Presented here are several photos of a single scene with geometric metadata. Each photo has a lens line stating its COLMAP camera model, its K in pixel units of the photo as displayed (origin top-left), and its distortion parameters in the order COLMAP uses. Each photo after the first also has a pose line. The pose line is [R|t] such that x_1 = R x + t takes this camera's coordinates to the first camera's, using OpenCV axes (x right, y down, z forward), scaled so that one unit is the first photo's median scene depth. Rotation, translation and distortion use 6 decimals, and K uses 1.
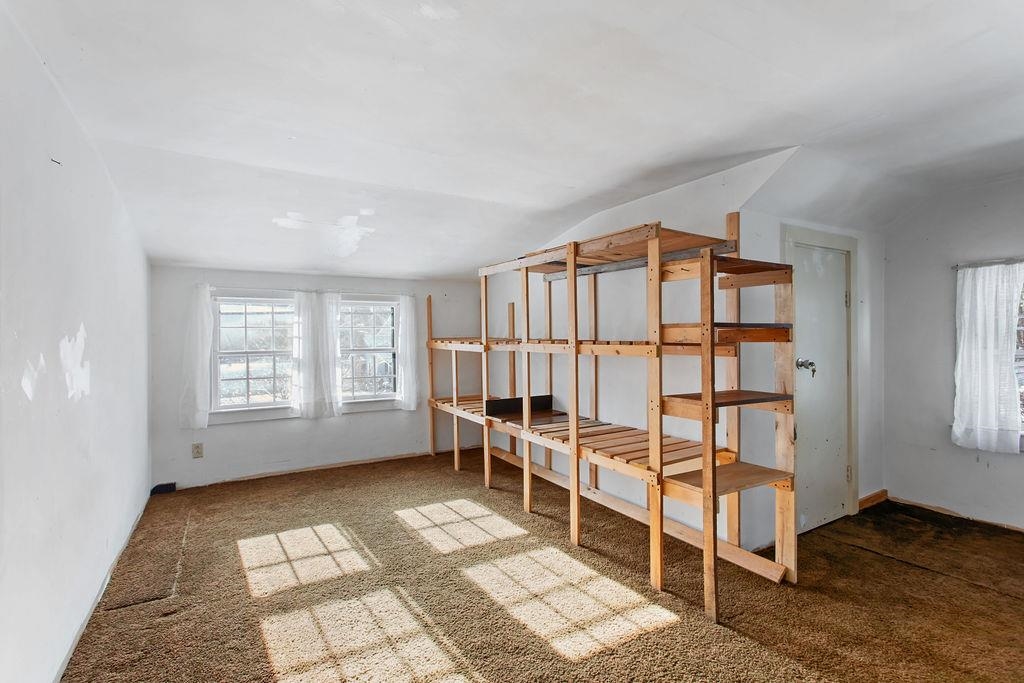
lens RADIAL K [[488.5, 0, 512.5], [0, 488.5, 336.8], [0, 0, 1]] dist [-0.004398, 0.001769]
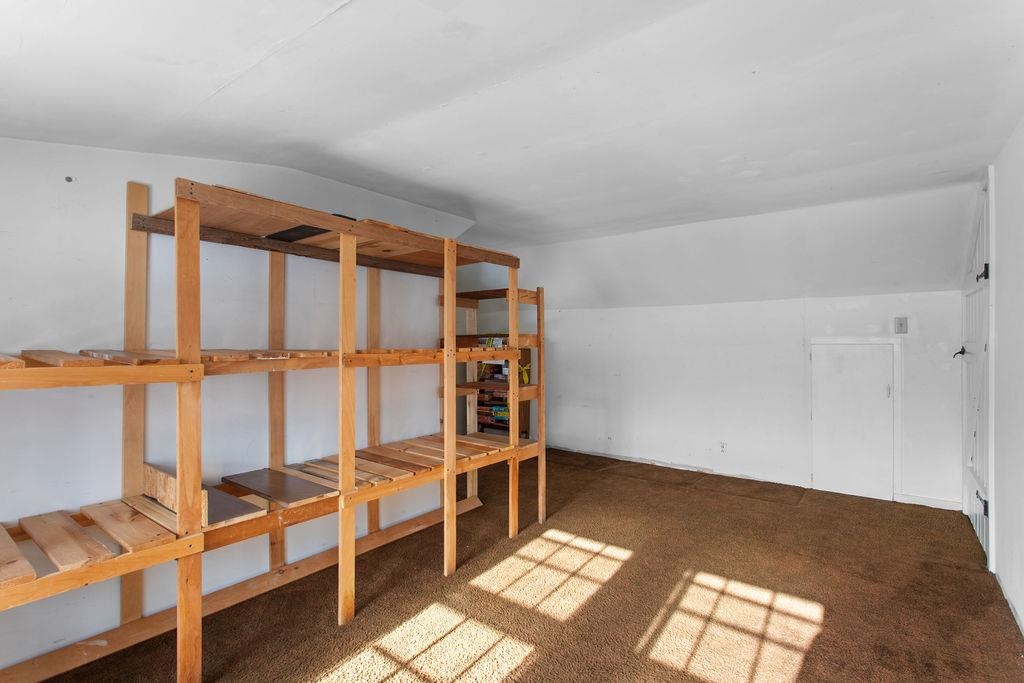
lens RADIAL K [[488.5, 0, 512.5], [0, 488.5, 338.8], [0, 0, 1]] dist [-0.004398, 0.001769]
pose [[-0.366684, 0.001216, 0.930345, -0.822028], [0.000711, 0.999999, -0.001027, -0.012607], [-0.930345, 0.000285, -0.366684, 1.331812]]
